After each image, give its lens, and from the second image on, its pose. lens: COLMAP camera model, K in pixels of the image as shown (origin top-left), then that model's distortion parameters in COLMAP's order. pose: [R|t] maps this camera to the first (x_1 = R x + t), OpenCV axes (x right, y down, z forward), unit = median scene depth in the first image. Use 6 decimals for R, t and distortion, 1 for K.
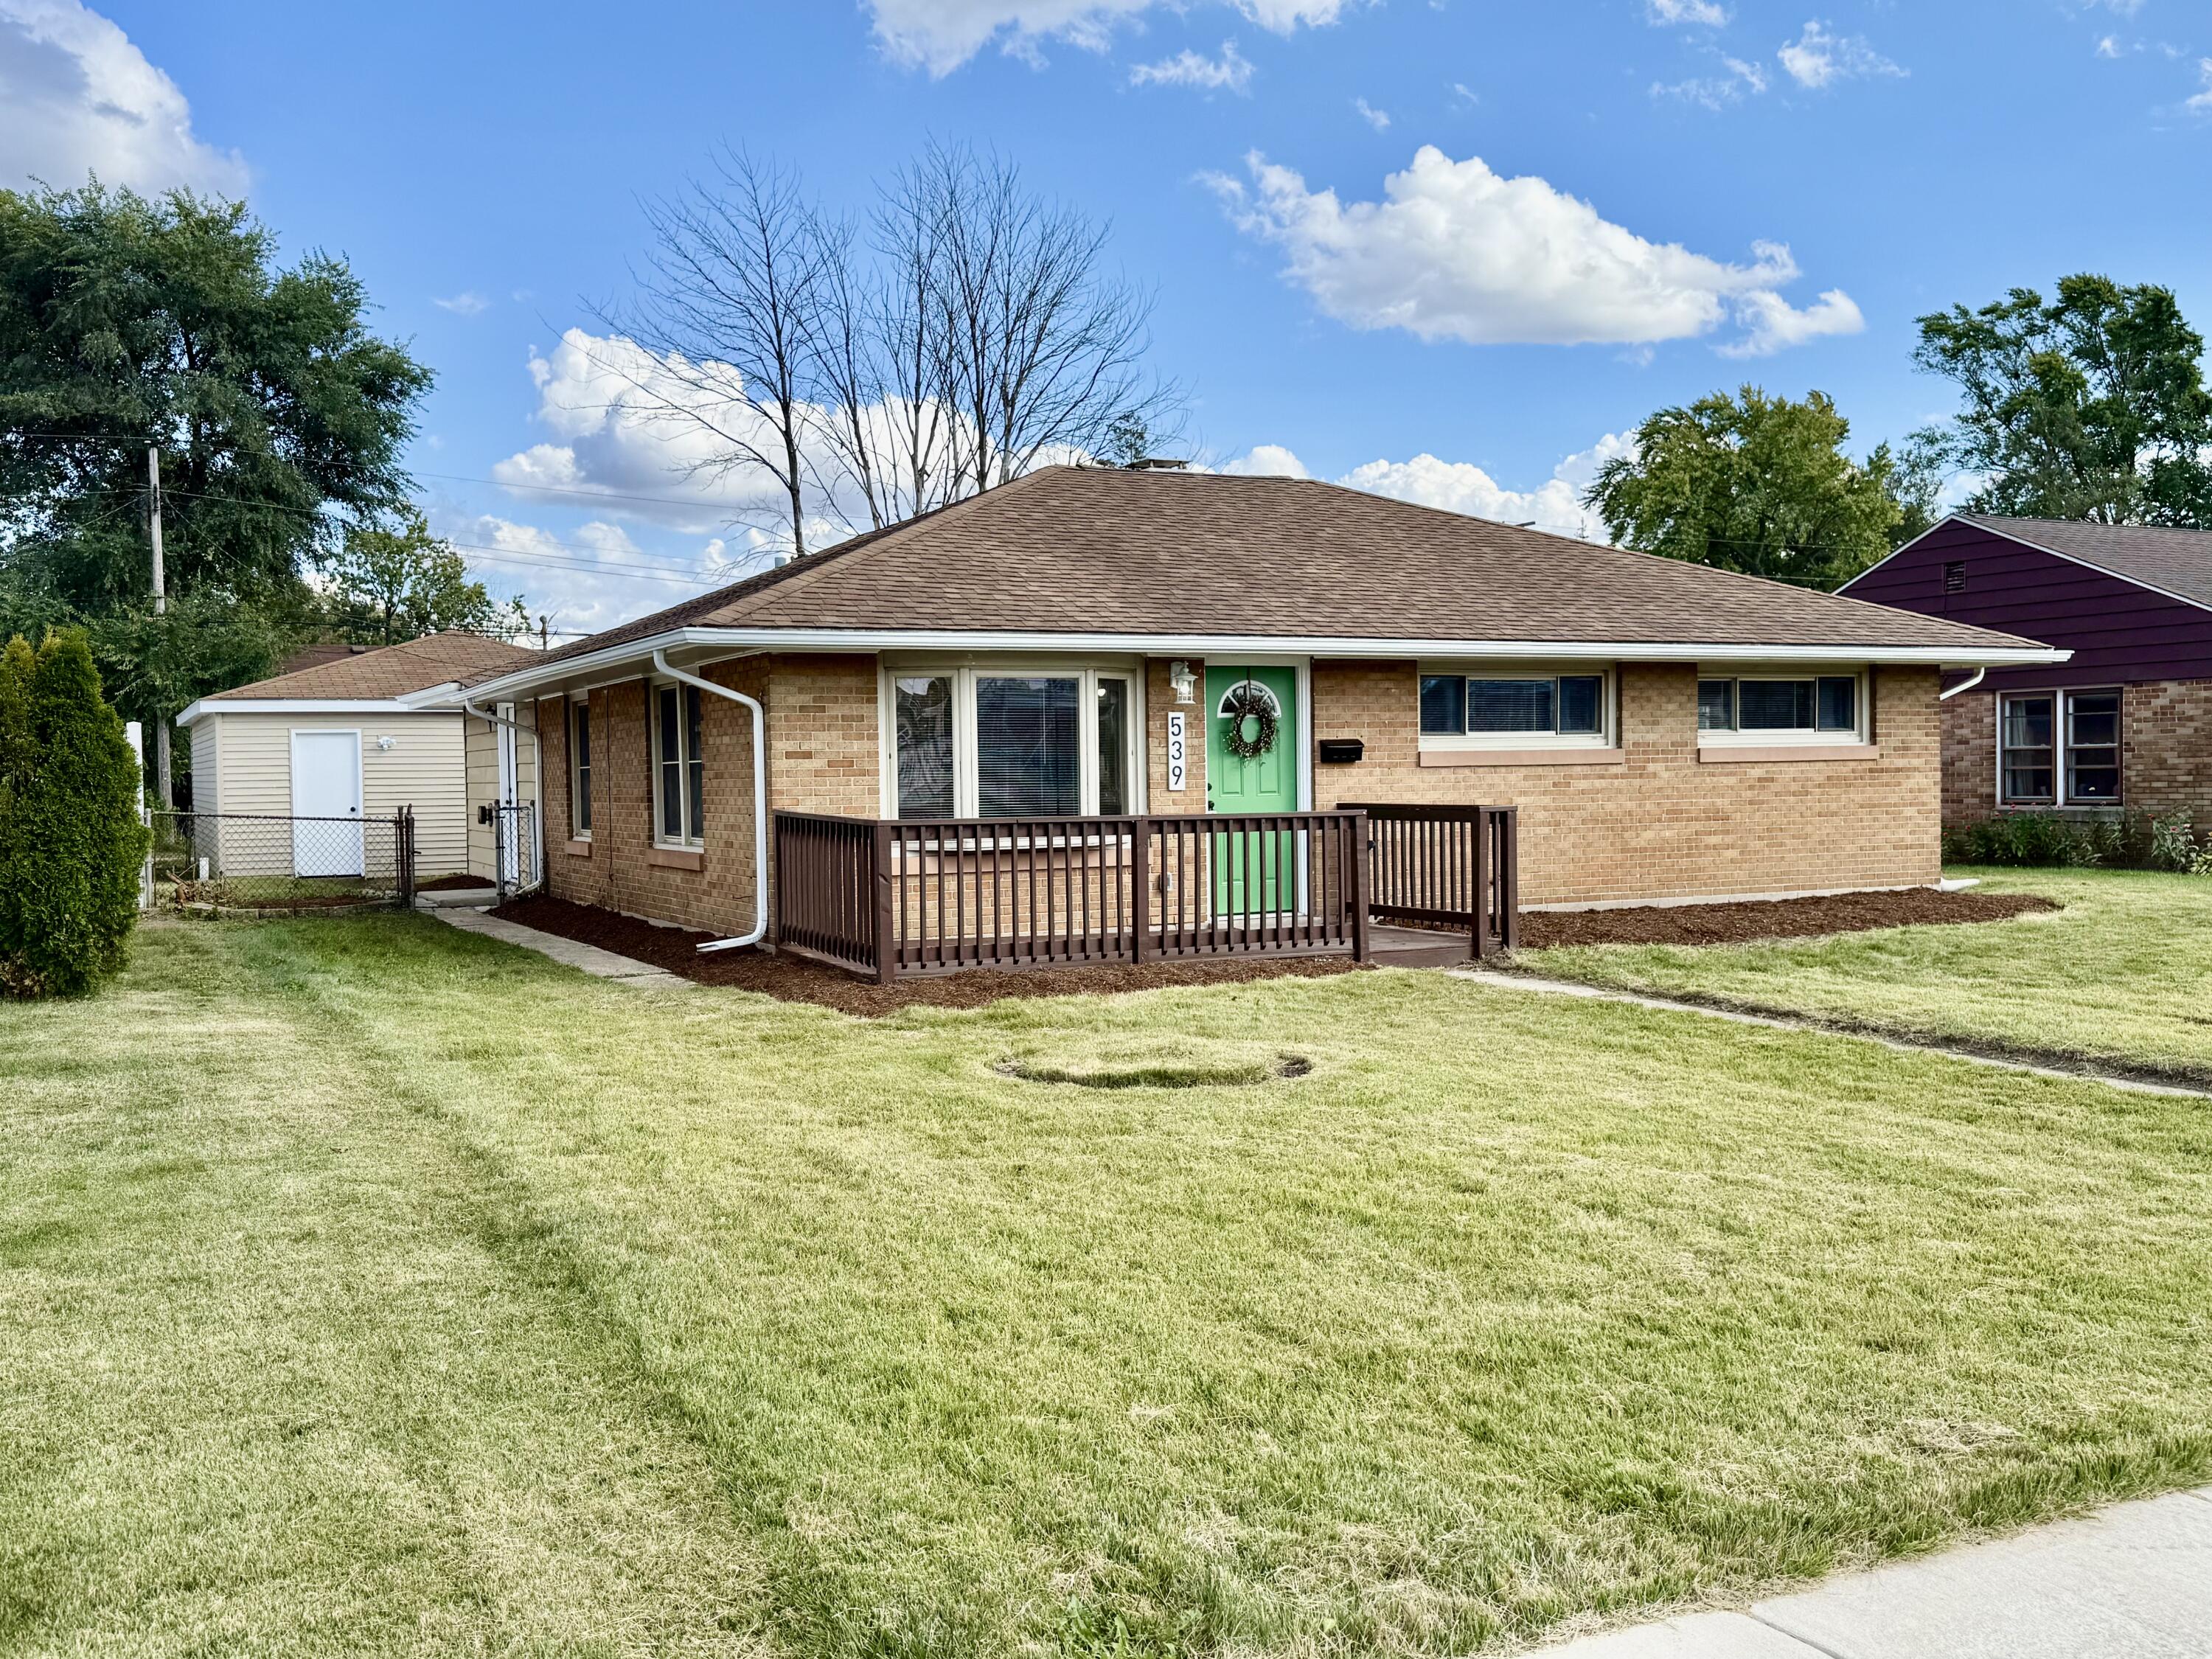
lens RADIAL K [[1967.8, 0, 1105.3], [0, 1967.8, 835.3], [0, 0, 1]] dist [0.038904, 0.000862]
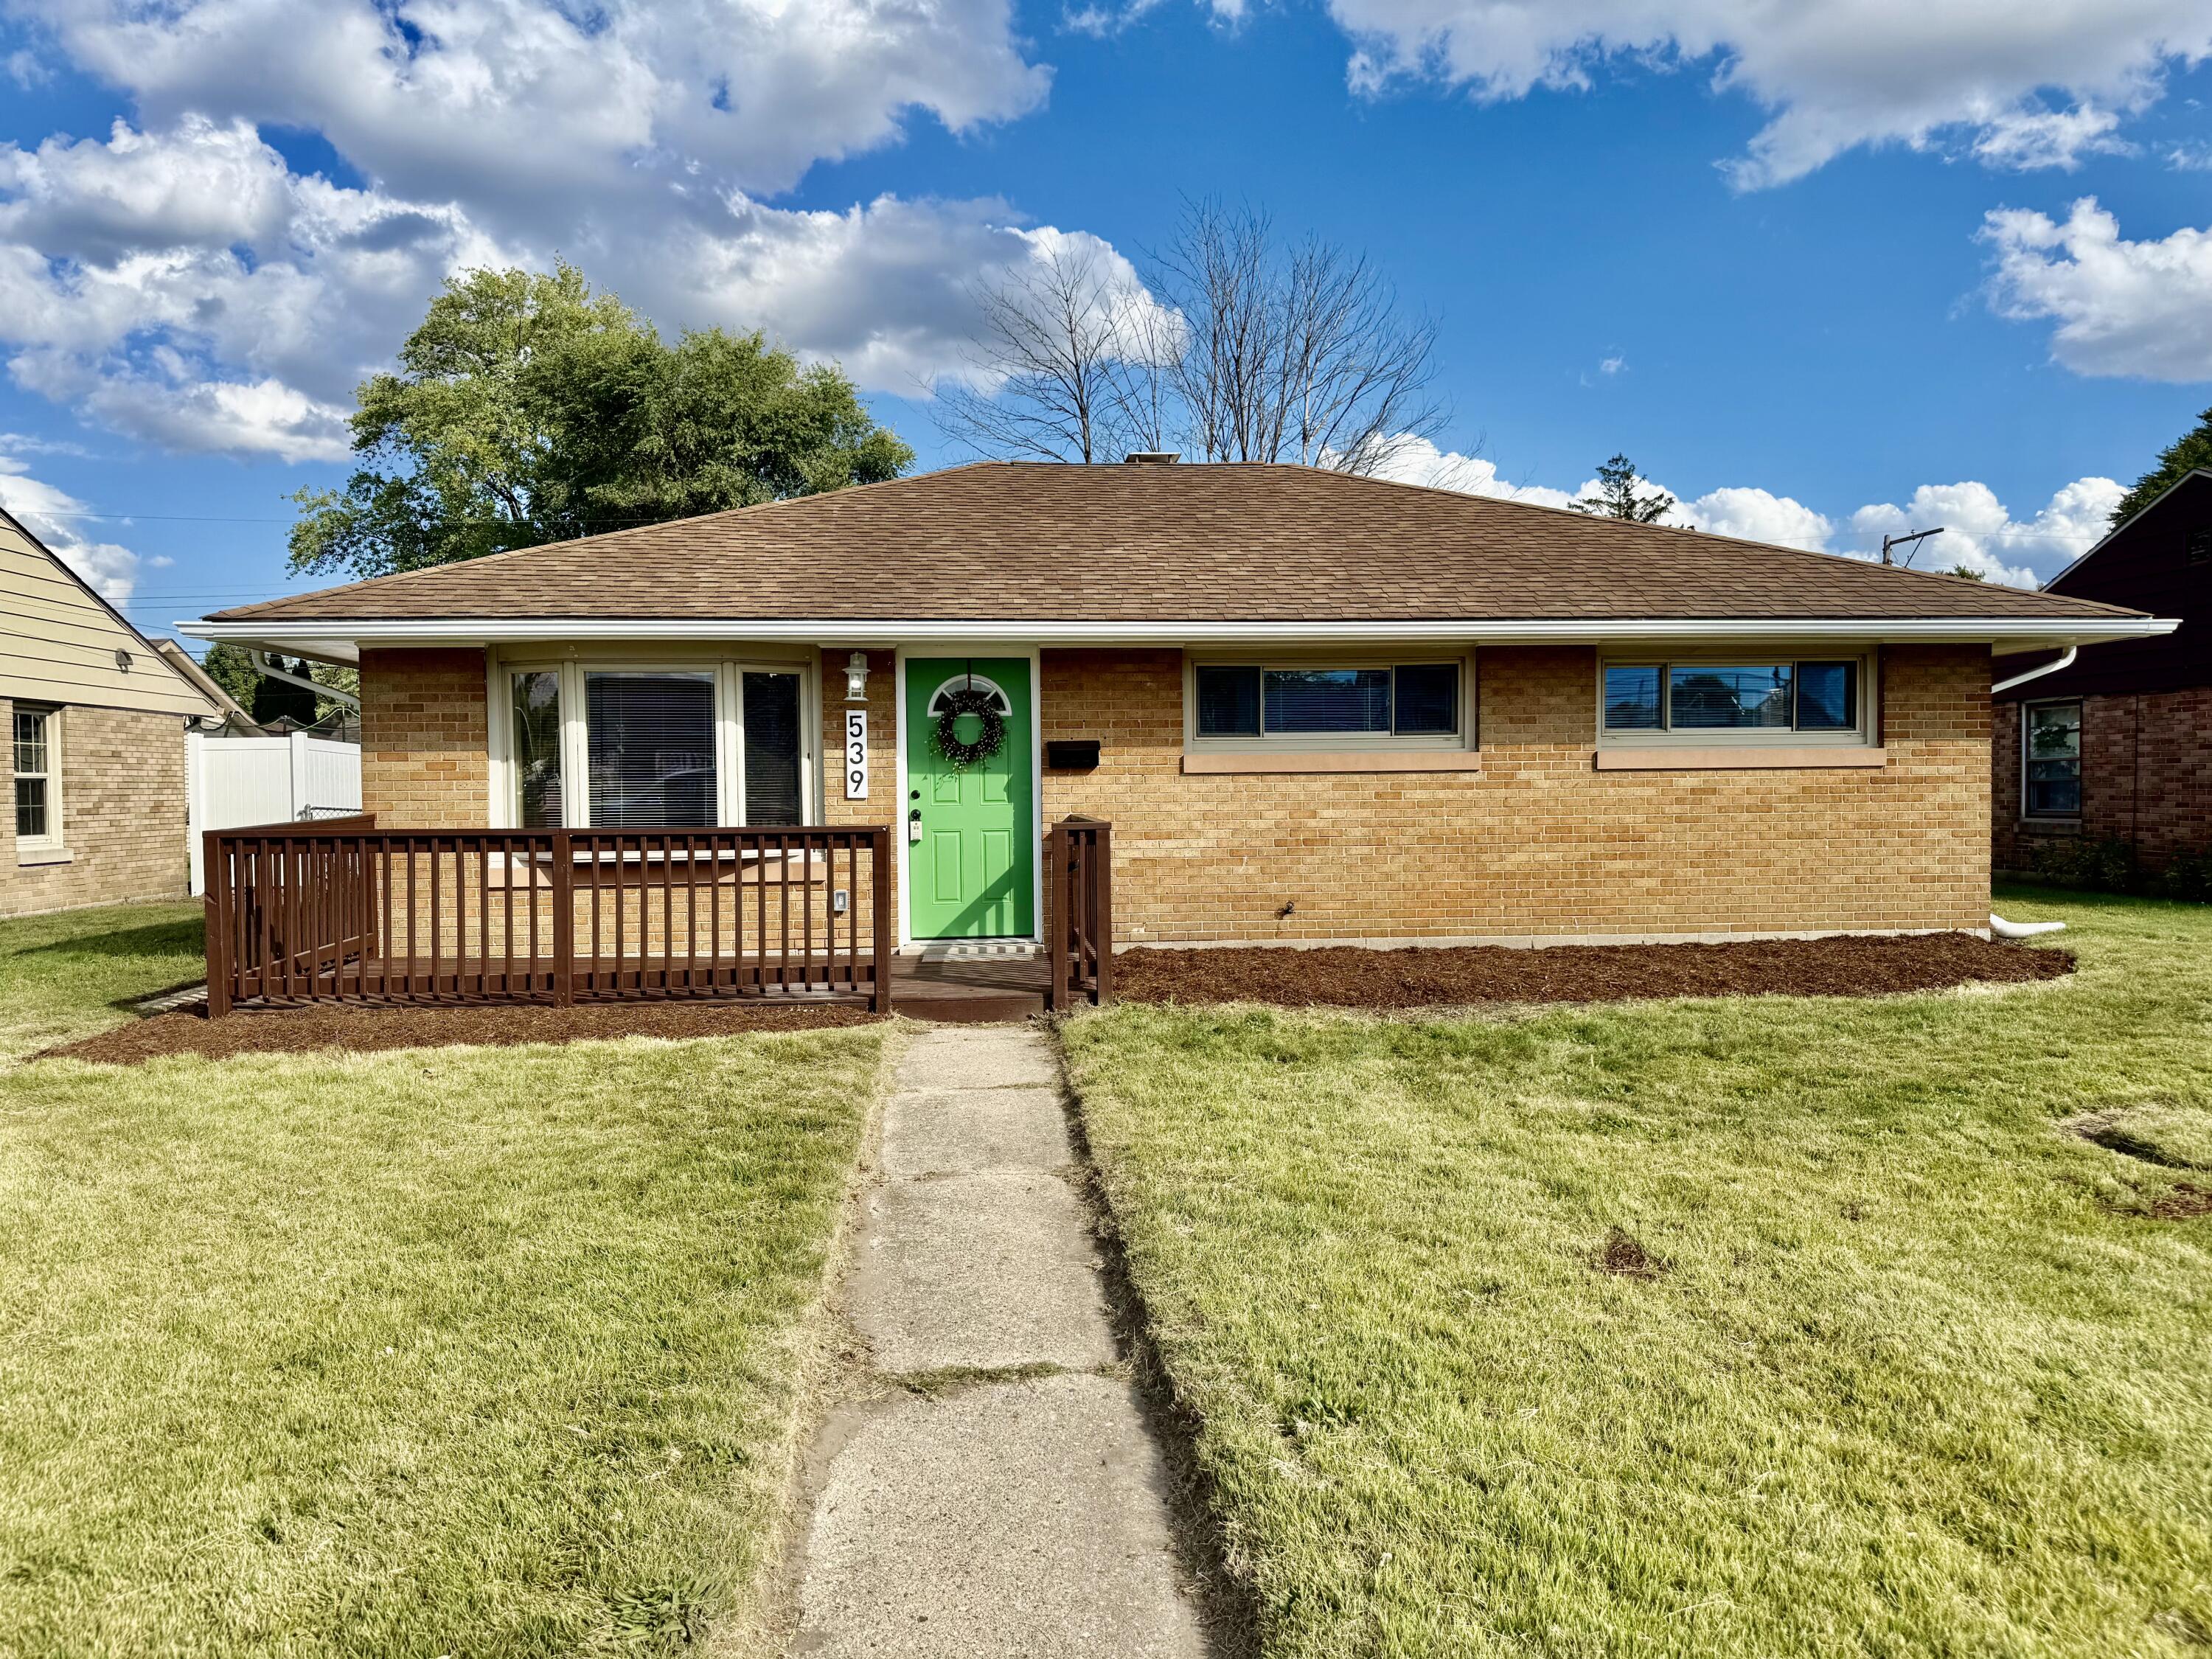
lens RADIAL K [[1592.6, 0, 1104.6], [0, 1592.6, 823.3], [0, 0, 1]] dist [0.053840, -0.000767]
pose [[0.939964, 0.013168, -0.341020, 0.371704], [-0.015302, 0.999877, -0.003568, -0.010362], [0.340931, 0.008572, 0.940049, 0.347299]]
